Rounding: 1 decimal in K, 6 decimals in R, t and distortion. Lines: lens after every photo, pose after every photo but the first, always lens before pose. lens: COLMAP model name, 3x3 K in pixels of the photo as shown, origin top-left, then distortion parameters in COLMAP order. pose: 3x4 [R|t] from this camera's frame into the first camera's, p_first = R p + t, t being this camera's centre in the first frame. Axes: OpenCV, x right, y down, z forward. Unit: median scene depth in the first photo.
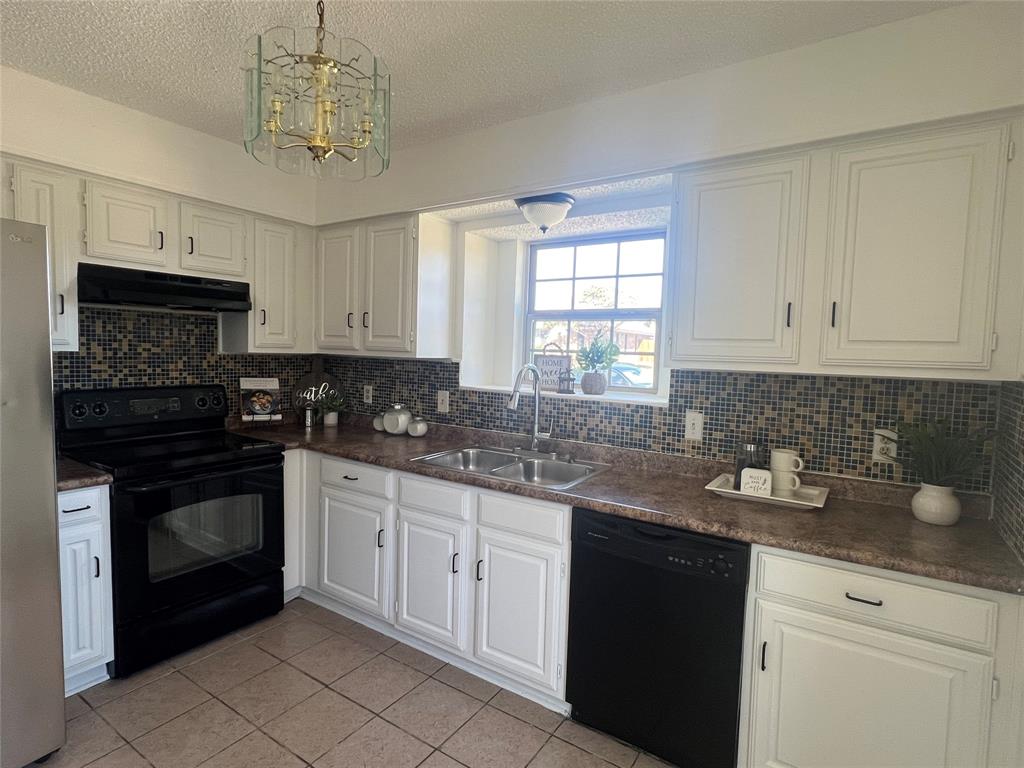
lens RADIAL K [[534.2, 0, 512.0], [0, 534.2, 385.0], [0, 0, 1]] dist [-0.002457, 0.000040]
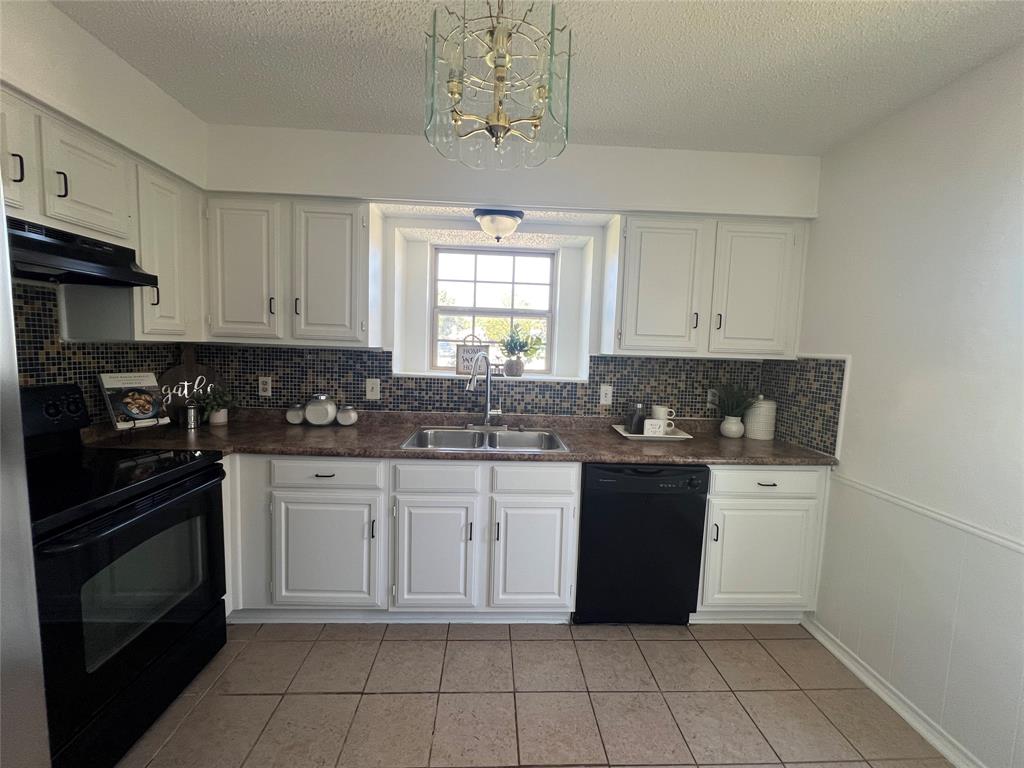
lens RADIAL K [[416.7, 0, 511.8], [0, 416.7, 383.5], [0, 0, 1]] dist [-0.003171, 0.000554]
pose [[0.807427, -0.051984, 0.587672, -0.447686], [0.028681, 0.998391, 0.048909, -0.013780], [-0.589270, -0.022635, 0.807619, 0.212815]]
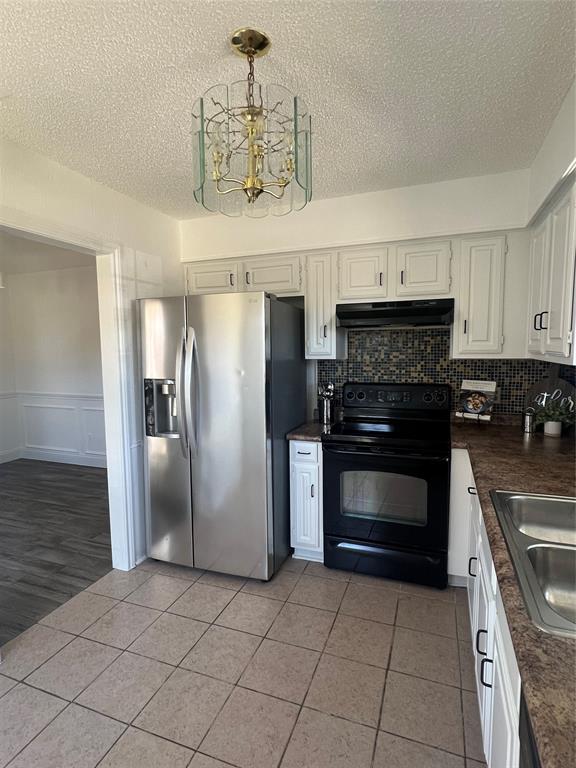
lens RADIAL K [[400.6, 0, 289.6], [0, 400.6, 382.4], [0, 0, 1]] dist [-0.002457, 0.000040]
pose [[0.222437, 0.055377, -0.973373, 0.302192], [-0.046903, 0.997837, 0.046050, -0.034849], [0.973818, 0.035411, 0.224553, 0.502874]]
